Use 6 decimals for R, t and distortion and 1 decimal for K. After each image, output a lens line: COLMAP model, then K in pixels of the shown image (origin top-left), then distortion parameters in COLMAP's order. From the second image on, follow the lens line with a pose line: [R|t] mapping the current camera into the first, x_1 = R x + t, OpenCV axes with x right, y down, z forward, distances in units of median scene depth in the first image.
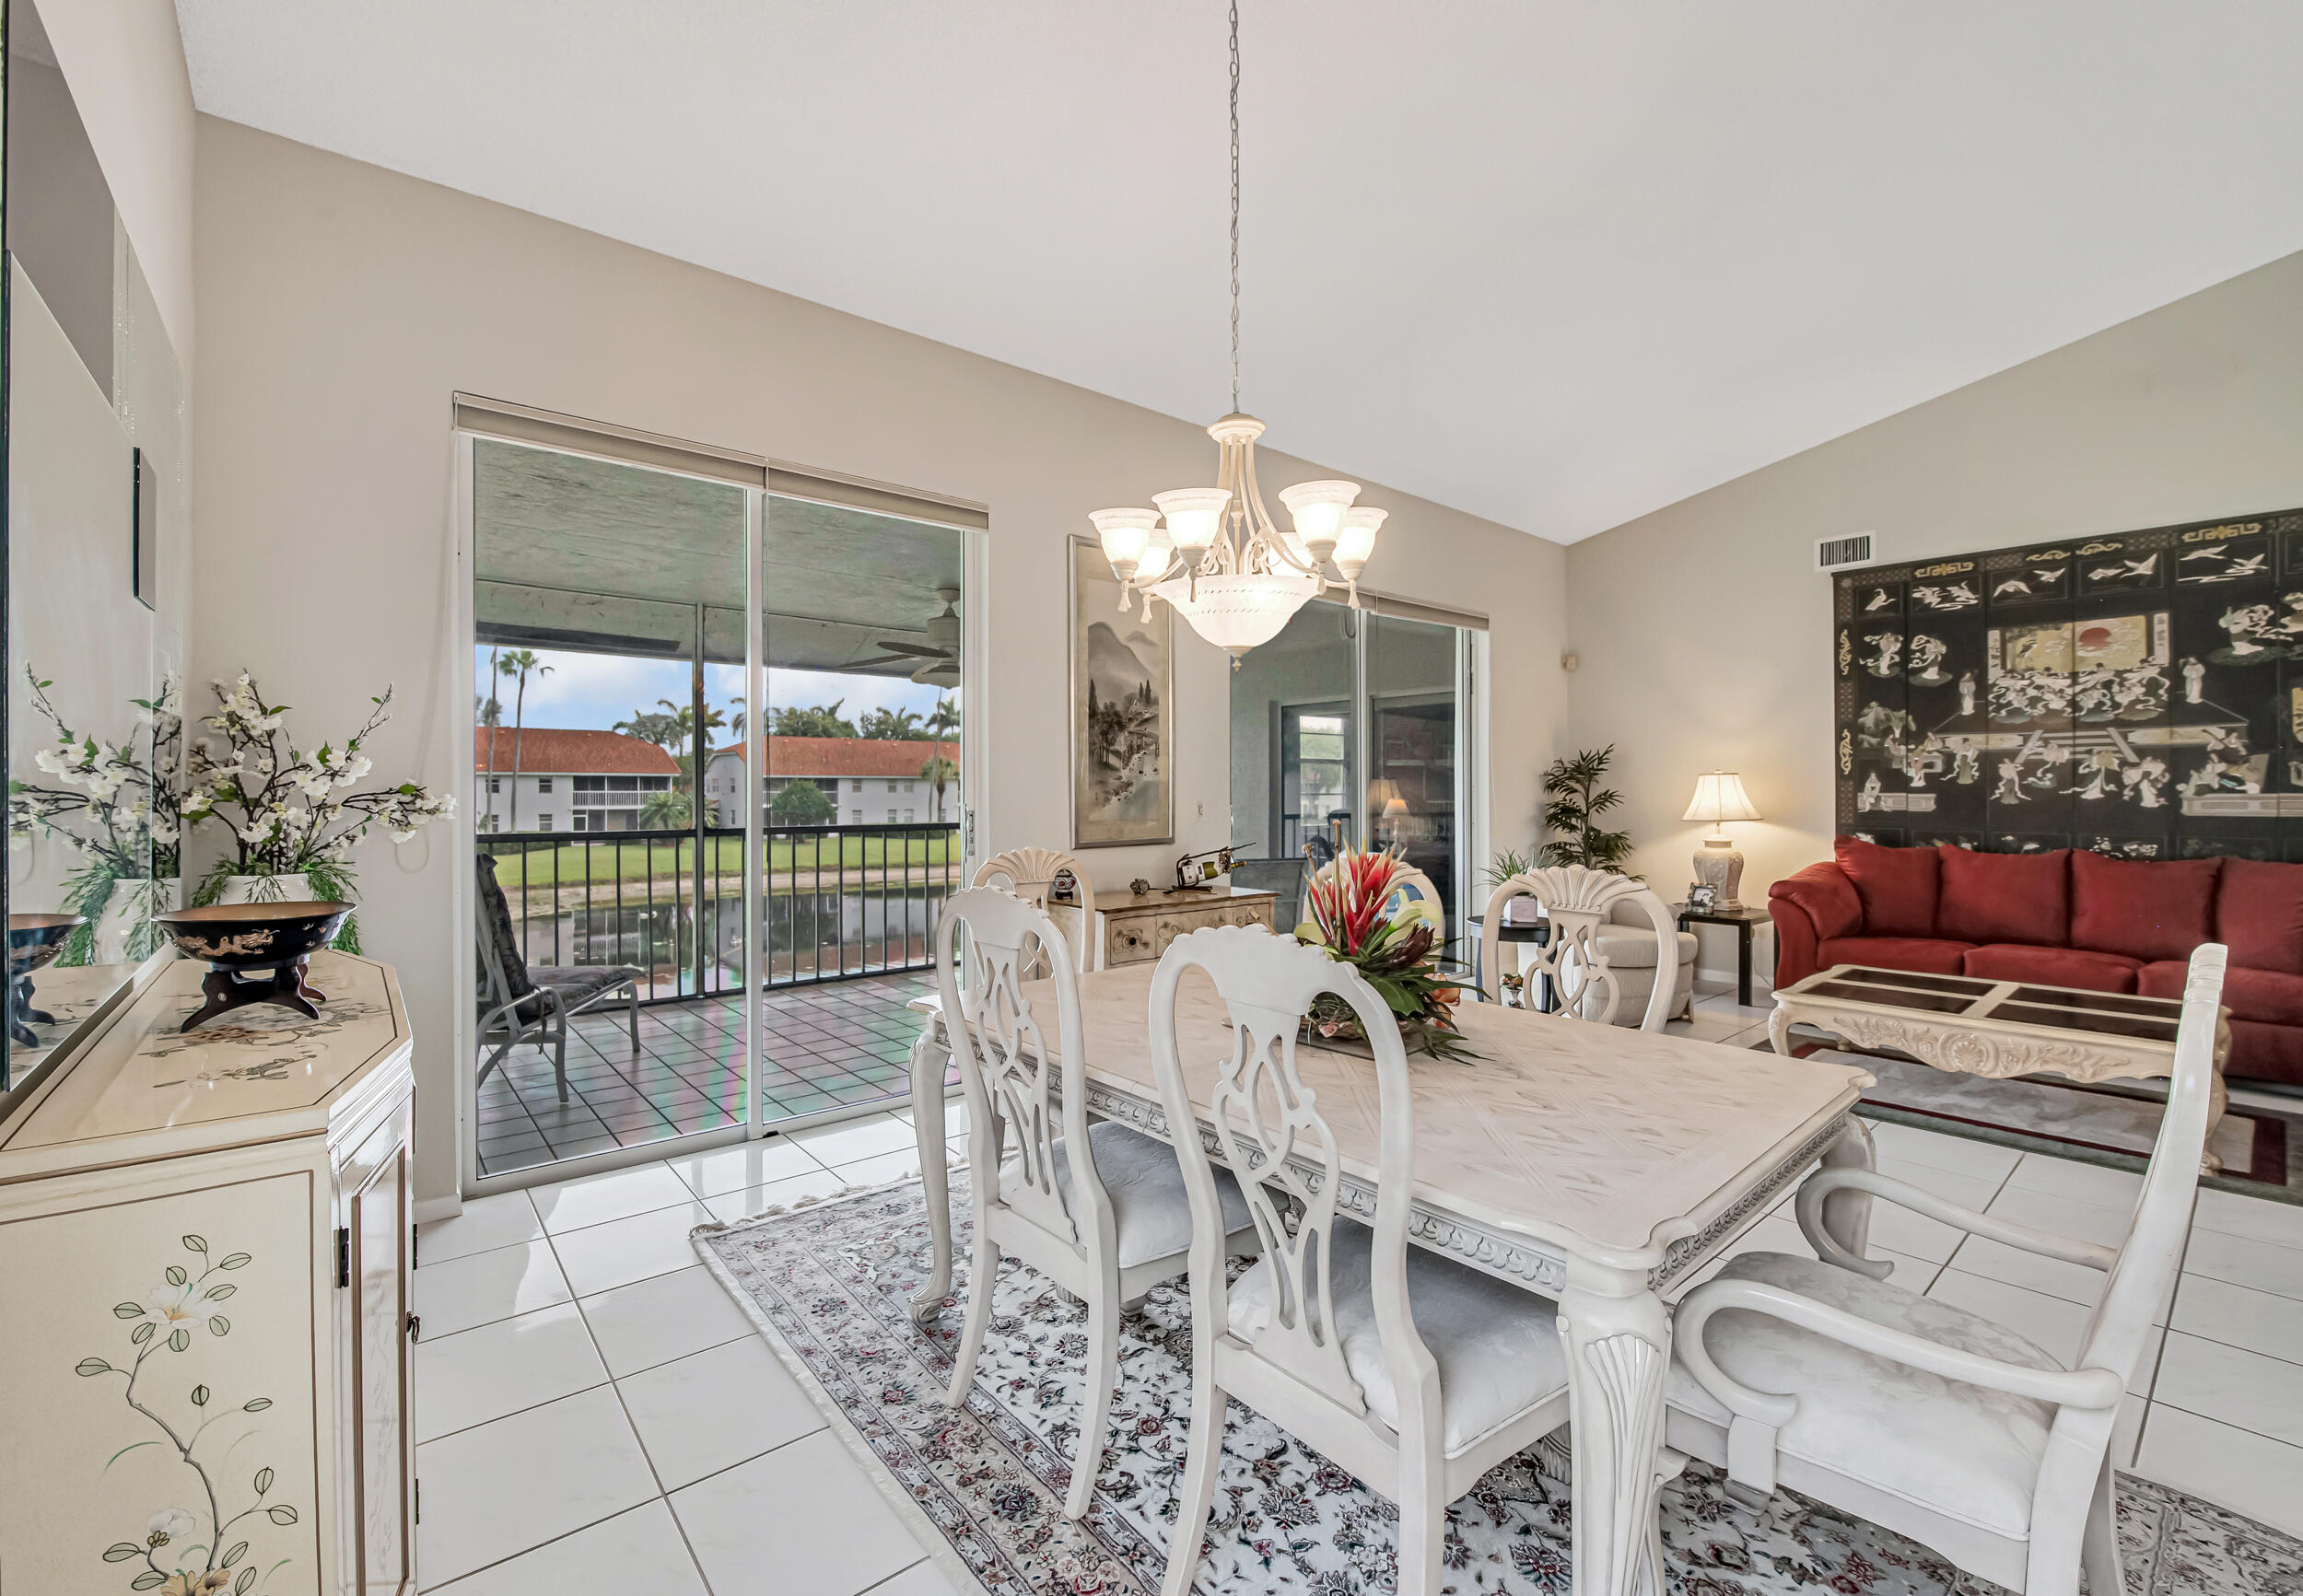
lens RADIAL K [[964.1, 0, 1108.5], [0, 964.1, 786.9], [0, 0, 1]] dist [-0.009319, -0.003315]
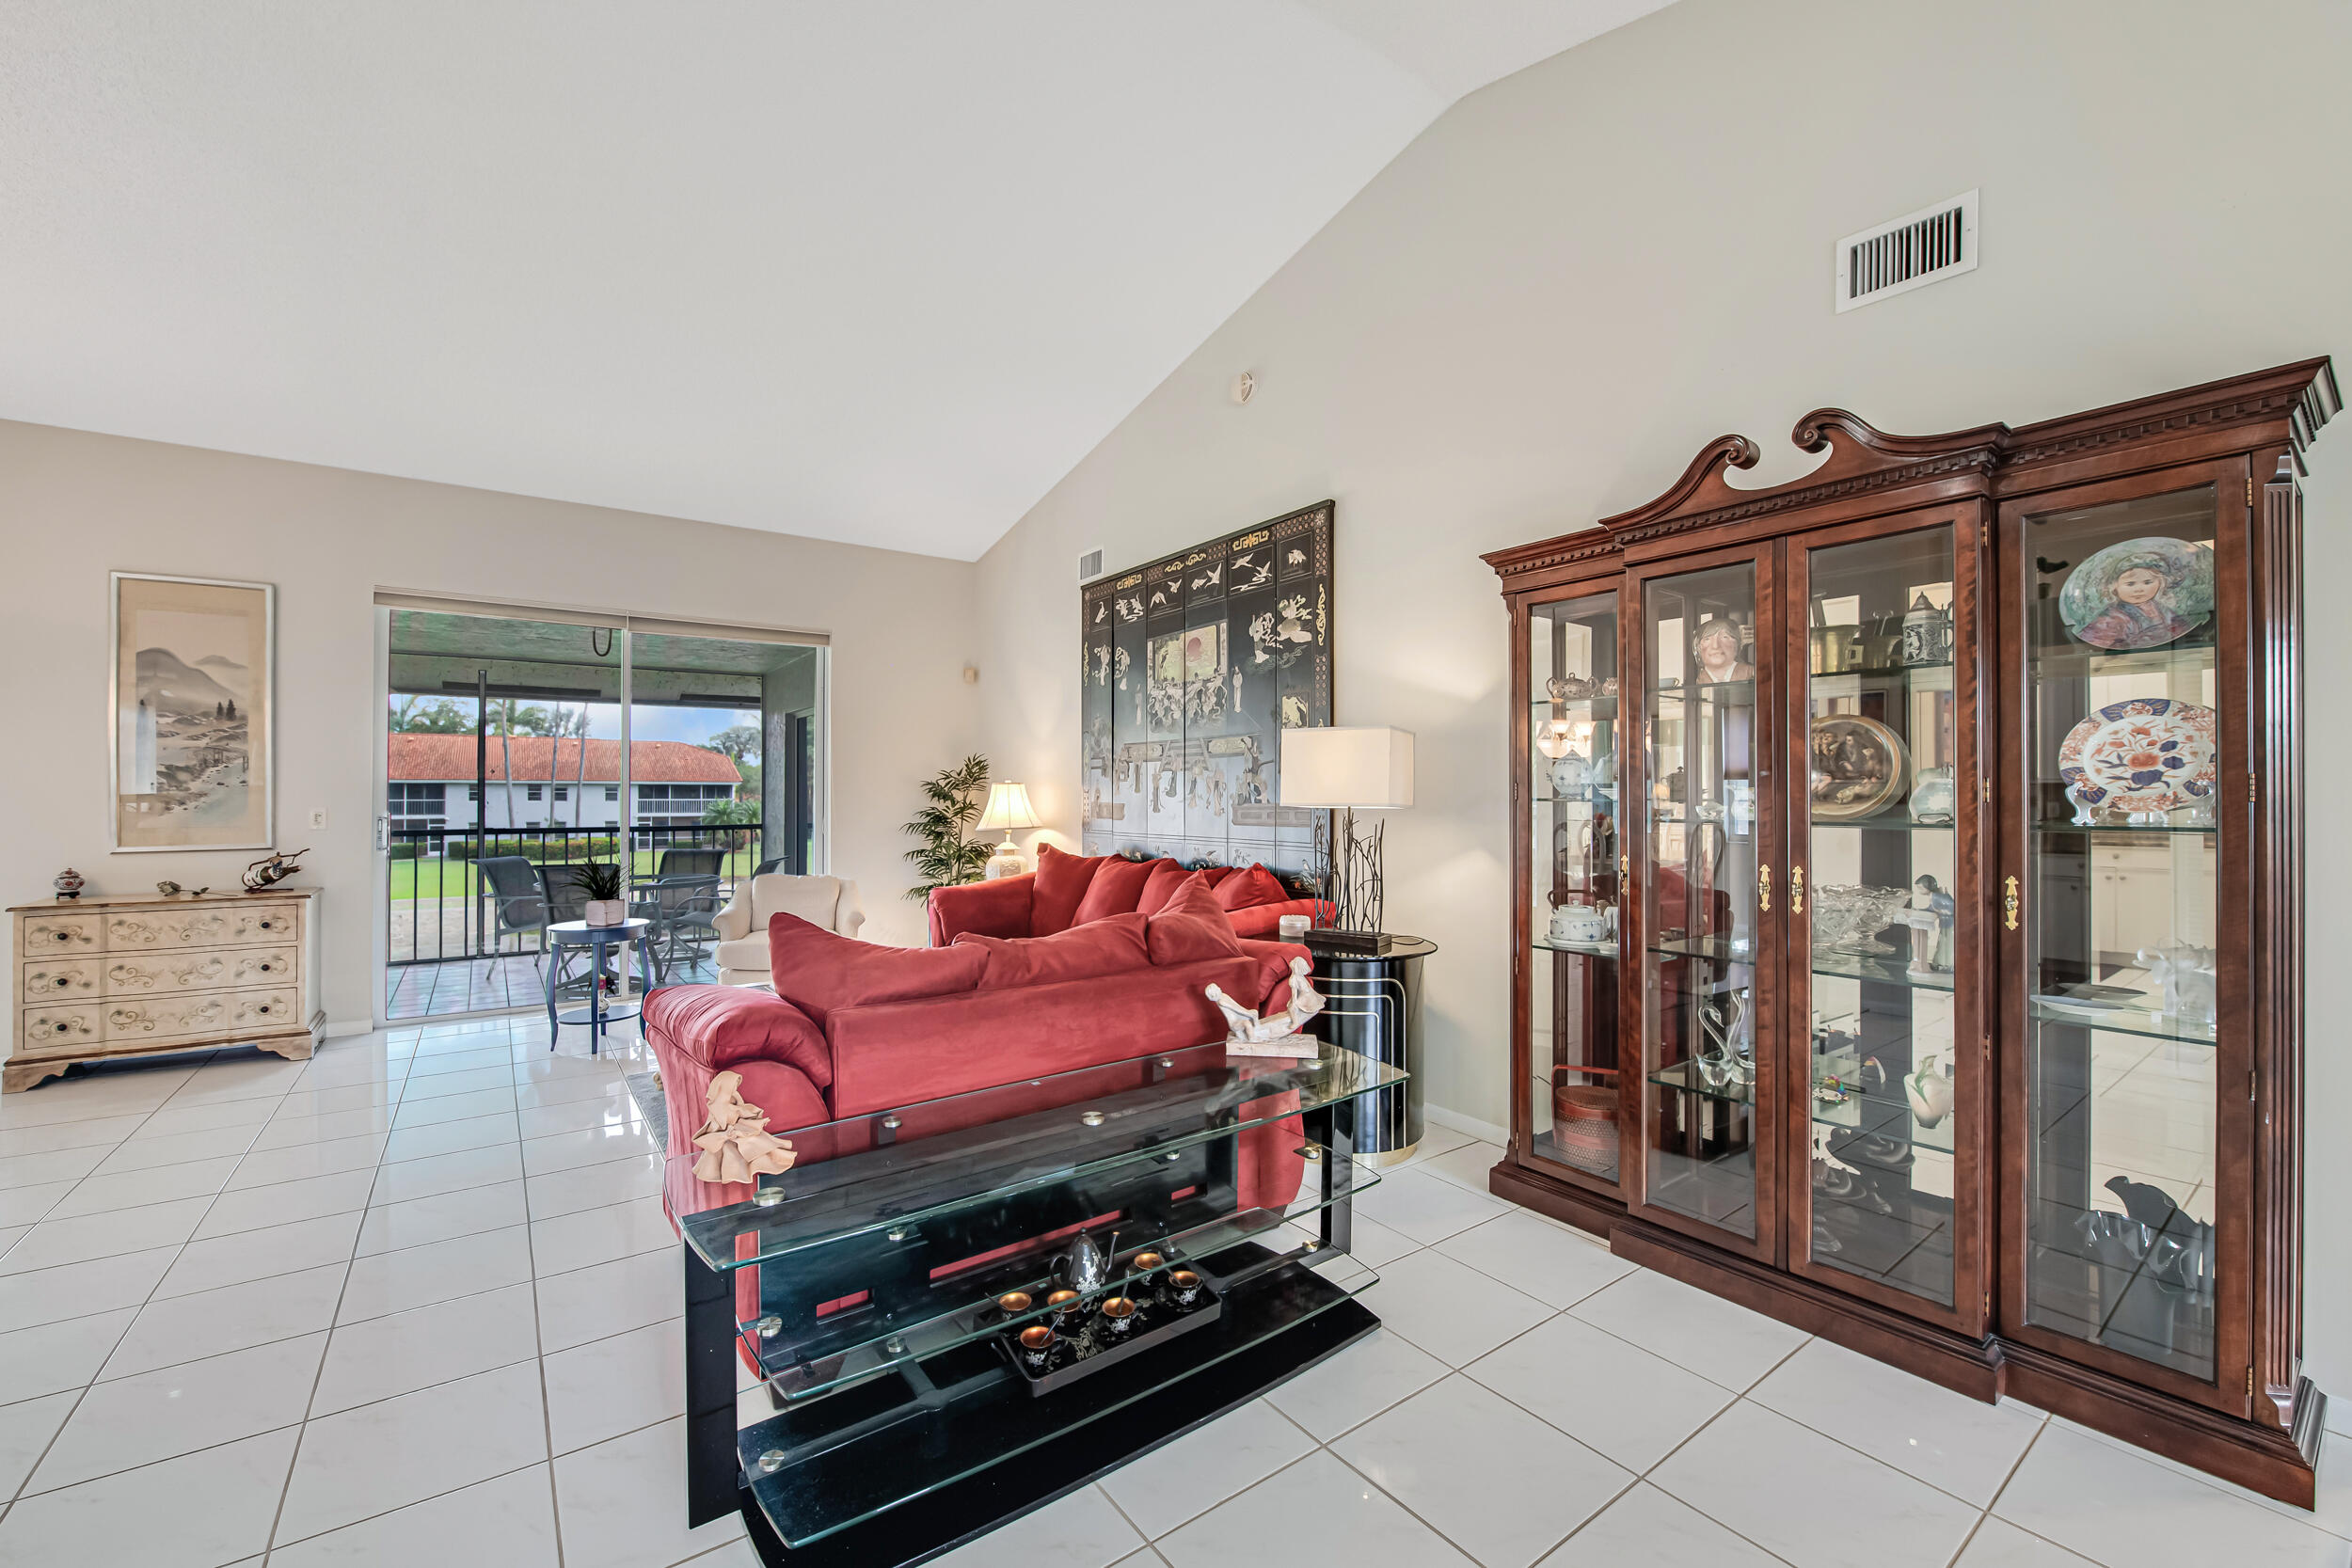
lens RADIAL K [[950.6, 0, 1176.0], [0, 950.6, 784.0], [0, 0, 1]] dist [-0.001562, -0.007651]
pose [[0.998341, -0.002091, -0.057543, 1.049956], [0.001478, 0.999942, -0.010701, -0.001889], [0.057562, 0.010598, 0.998286, -0.003246]]
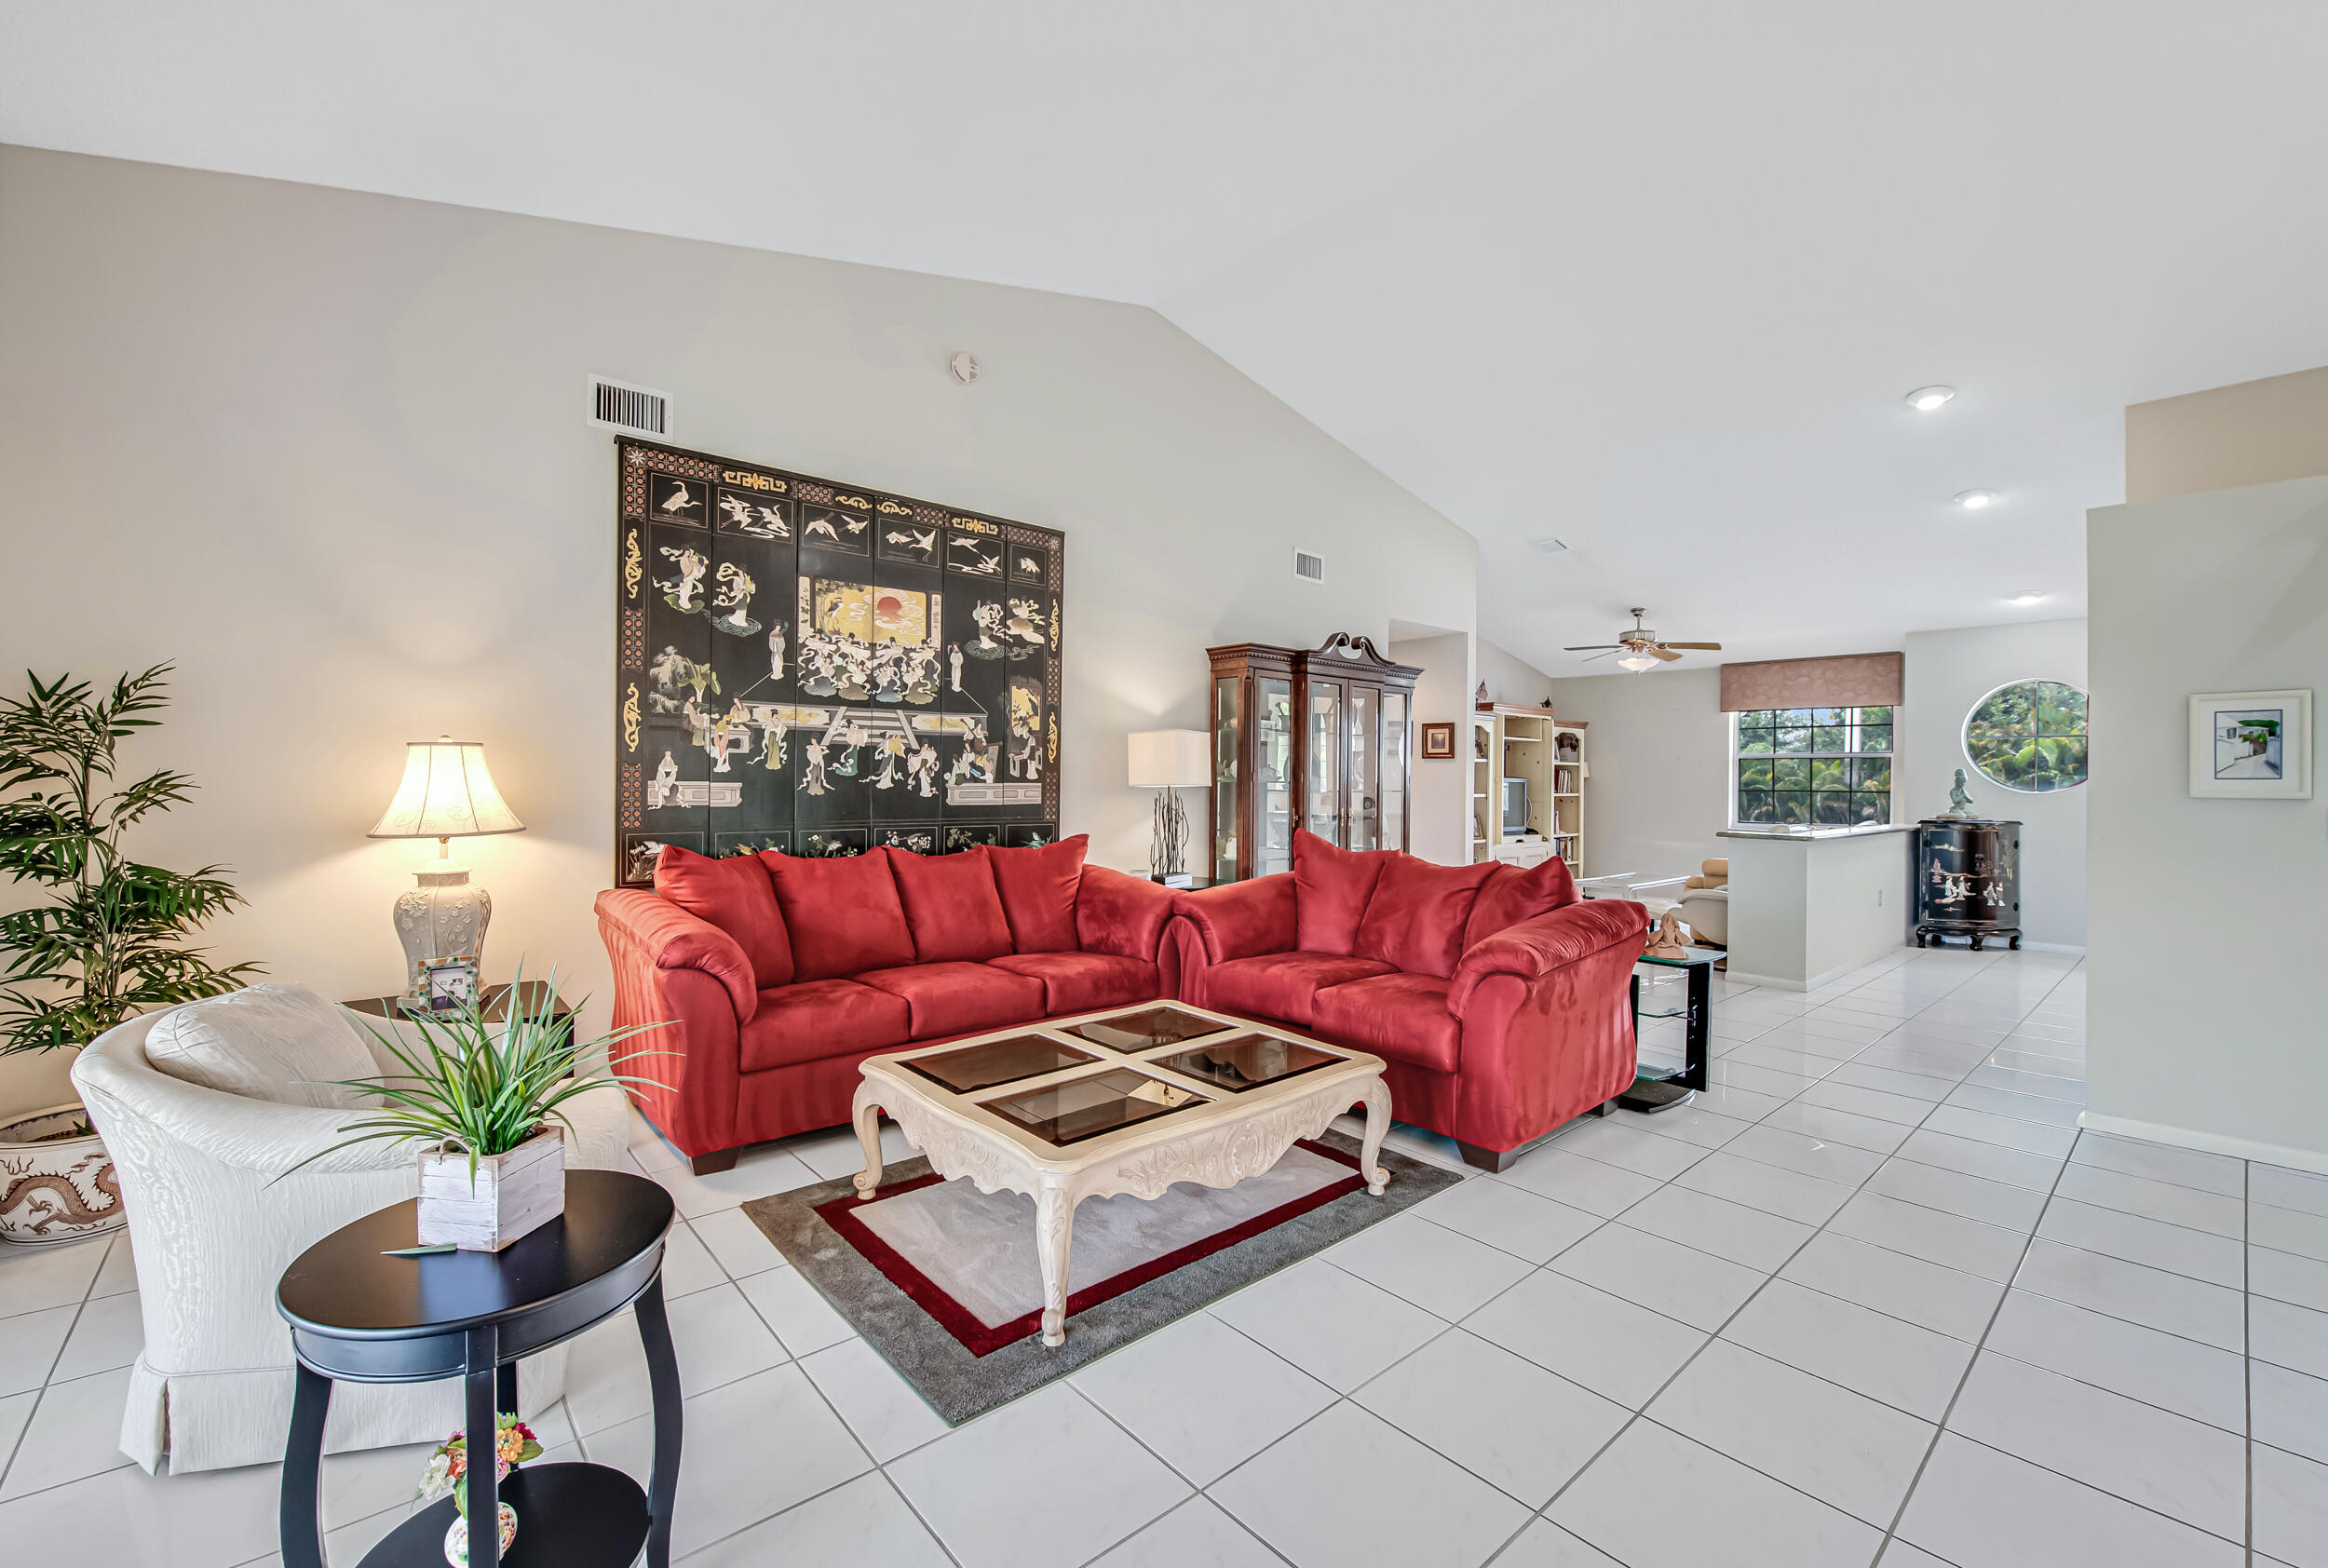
lens RADIAL K [[969.7, 0, 1164.0], [0, 969.7, 784.0], [0, 0, 1]] dist [-0.013893, 0.000157]
pose [[-0.034896, -0.004201, 0.999382, 0.117270], [-0.013621, 0.999900, 0.003728, 0.001354], [-0.999298, -0.013483, -0.034950, 0.753044]]
